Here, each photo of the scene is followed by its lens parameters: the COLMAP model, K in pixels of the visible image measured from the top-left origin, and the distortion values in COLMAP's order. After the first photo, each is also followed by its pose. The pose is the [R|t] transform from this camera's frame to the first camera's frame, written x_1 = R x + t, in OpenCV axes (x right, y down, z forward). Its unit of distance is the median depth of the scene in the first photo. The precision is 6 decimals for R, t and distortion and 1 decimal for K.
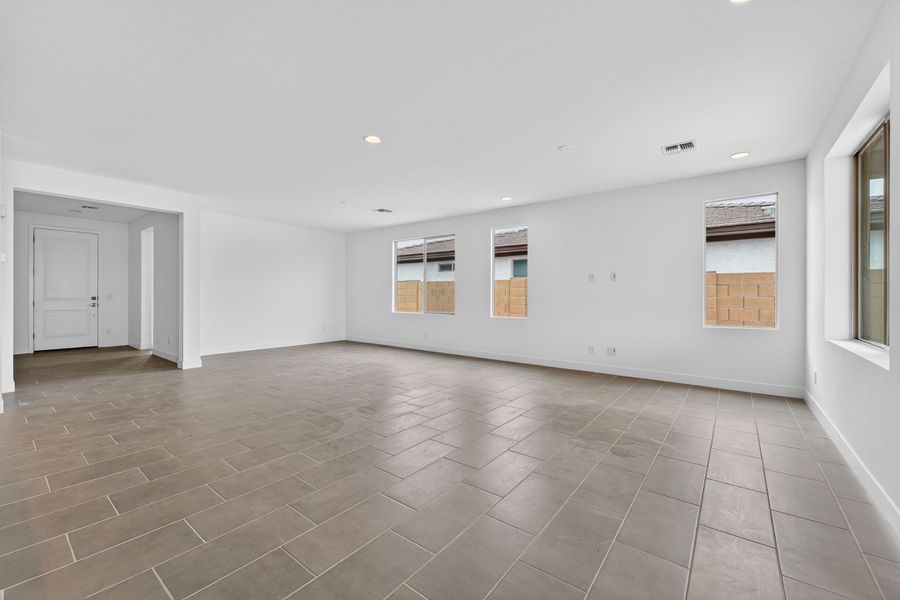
lens RADIAL K [[365.6, 0, 450.0], [0, 365.6, 300.0], [0, 0, 1]] dist [0.000349, 0.000046]
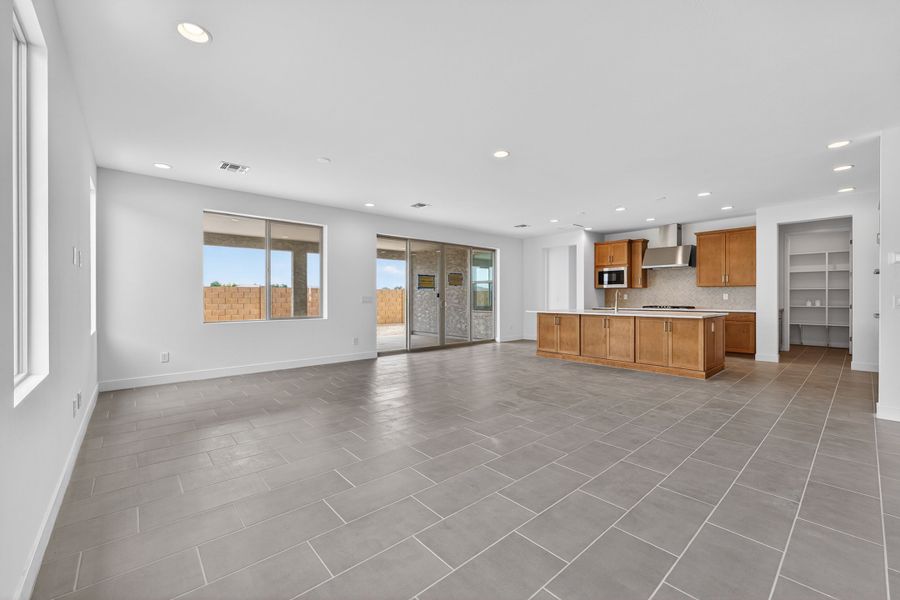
lens RADIAL K [[365.6, 0, 450.0], [0, 365.6, 300.0], [0, 0, 1]] dist [0.000349, 0.000046]
pose [[-0.981983, -0.004446, 0.188919, -0.347634], [-0.001367, 0.999864, 0.016425, -0.025391], [-0.188967, 0.015871, -0.981855, 2.688864]]
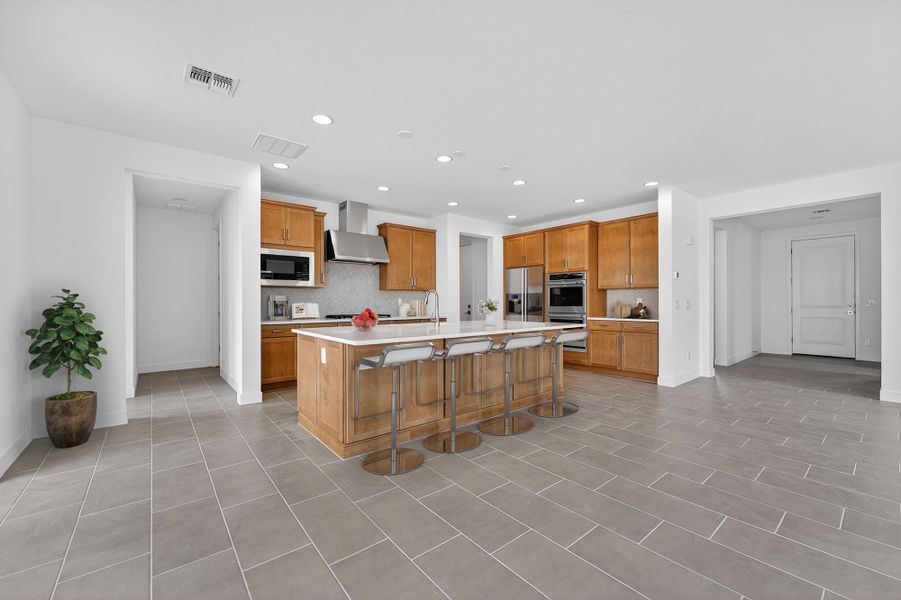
lens RADIAL K [[366.0, 0, 450.5], [0, 366.0, 300.0], [0, 0, 1]] dist [0.000349, 0.000046]
pose [[-0.219949, -0.008456, -0.975475, 0.405535], [-0.009635, 0.999932, -0.006495, -0.007940], [0.975464, 0.007970, -0.220016, 0.590049]]
